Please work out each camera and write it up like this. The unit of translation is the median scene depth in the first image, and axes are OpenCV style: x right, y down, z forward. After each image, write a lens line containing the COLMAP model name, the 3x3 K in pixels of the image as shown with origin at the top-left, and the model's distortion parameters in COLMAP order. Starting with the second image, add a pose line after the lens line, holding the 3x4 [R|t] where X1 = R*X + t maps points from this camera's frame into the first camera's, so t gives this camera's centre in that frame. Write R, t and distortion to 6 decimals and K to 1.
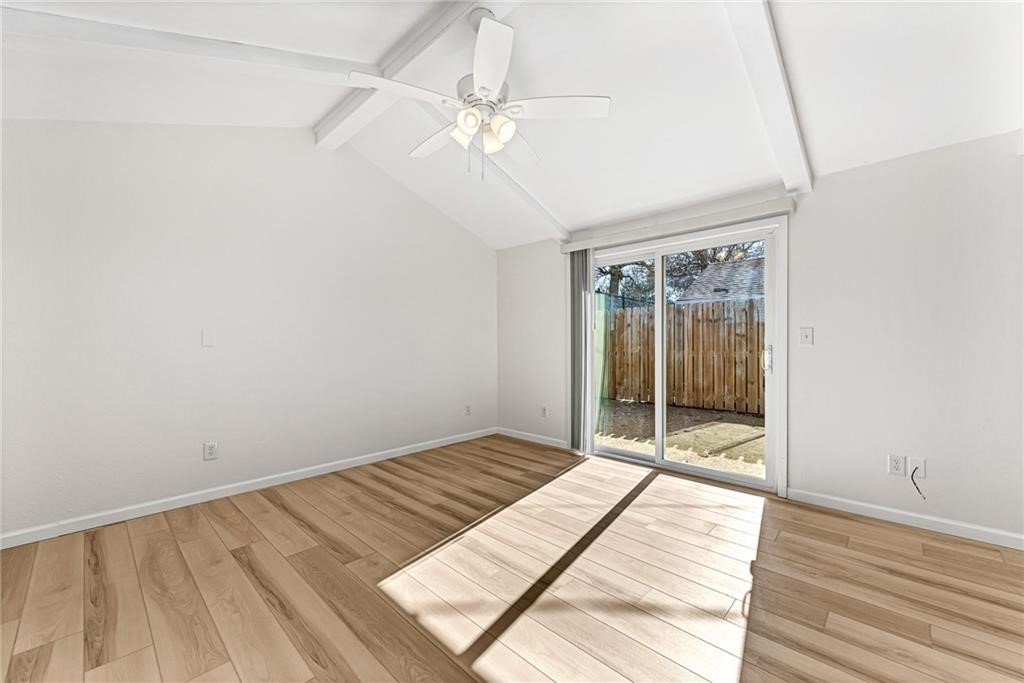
lens RADIAL K [[401.1, 0, 511.9], [0, 401.1, 339.8], [0, 0, 1]] dist [0.009989, -0.000664]
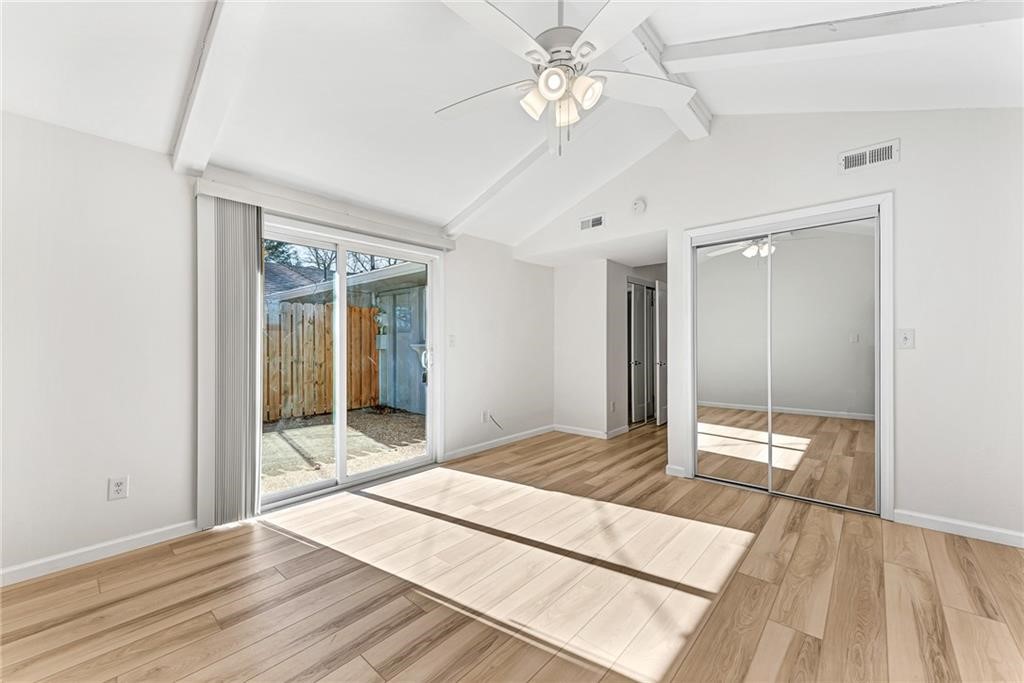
lens RADIAL K [[401.1, 0, 511.9], [0, 401.1, 339.8], [0, 0, 1]] dist [0.009989, -0.000664]
pose [[-0.026108, 0.012602, 0.999580, -0.773664], [0.002884, 0.999917, -0.012531, 0.003531], [-0.999655, 0.002555, -0.026142, 0.935098]]
